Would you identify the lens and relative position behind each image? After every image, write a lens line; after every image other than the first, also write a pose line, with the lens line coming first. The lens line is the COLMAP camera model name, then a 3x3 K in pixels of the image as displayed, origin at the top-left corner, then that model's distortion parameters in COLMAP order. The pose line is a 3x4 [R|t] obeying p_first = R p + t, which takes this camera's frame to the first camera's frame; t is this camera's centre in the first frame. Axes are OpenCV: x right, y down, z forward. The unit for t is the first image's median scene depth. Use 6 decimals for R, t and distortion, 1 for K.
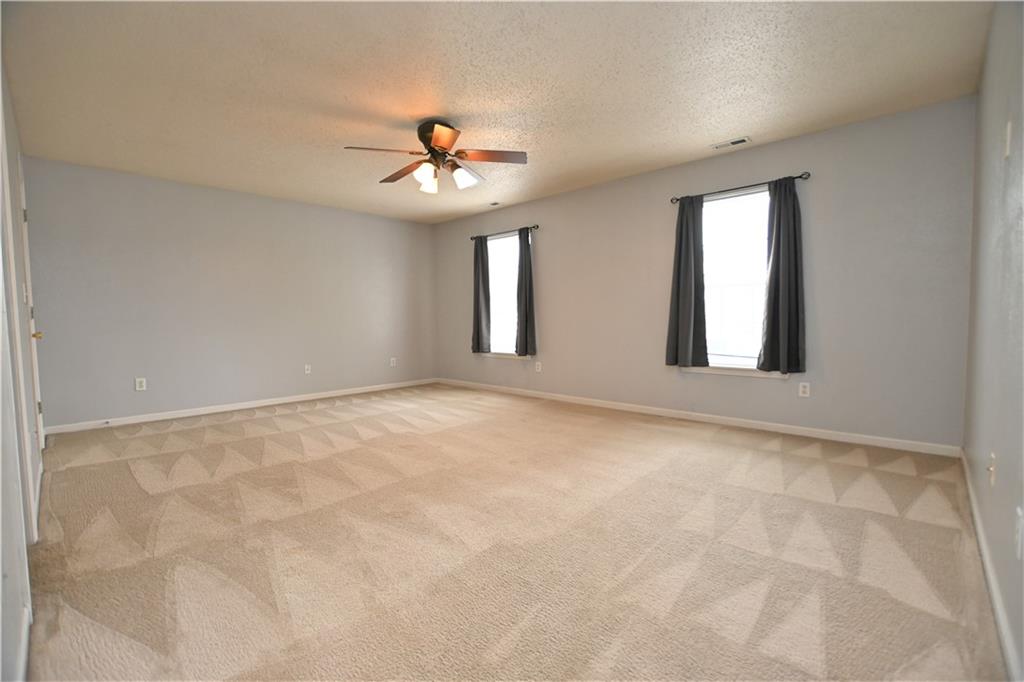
lens RADIAL K [[446.6, 0, 510.6], [0, 446.6, 337.8], [0, 0, 1]] dist [-0.031457, 0.001736]
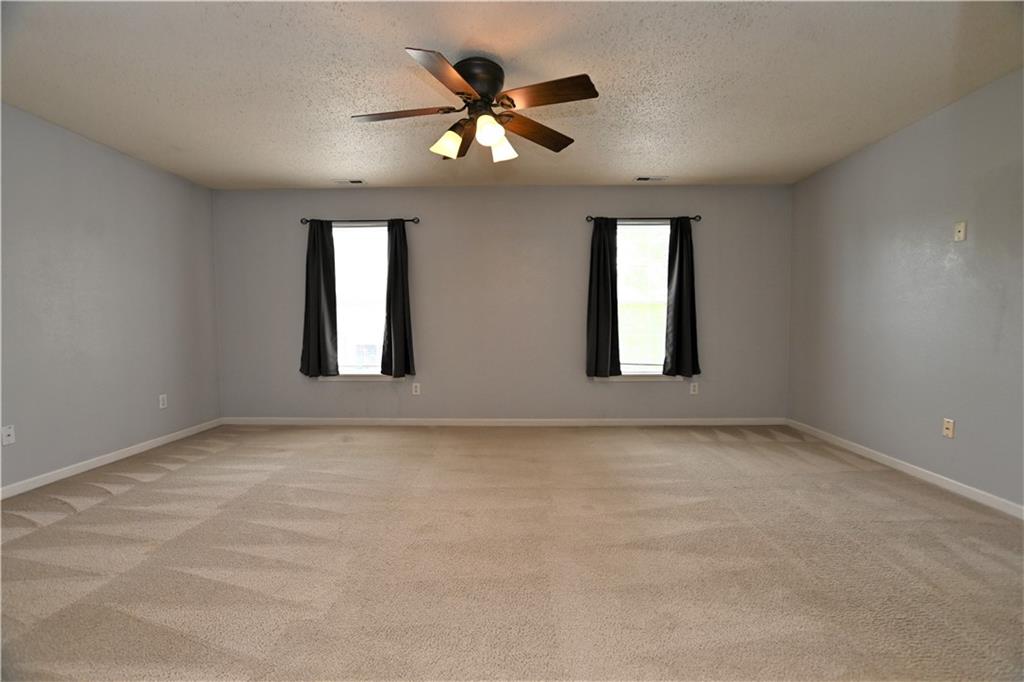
lens RADIAL K [[446.6, 0, 514.9], [0, 446.6, 338.5], [0, 0, 1]] dist [-0.031457, 0.001736]
pose [[0.741456, -0.015415, 0.670824, -0.492529], [0.025096, 0.999674, -0.004767, -0.027860], [-0.670532, 0.020370, 0.741601, 0.358689]]
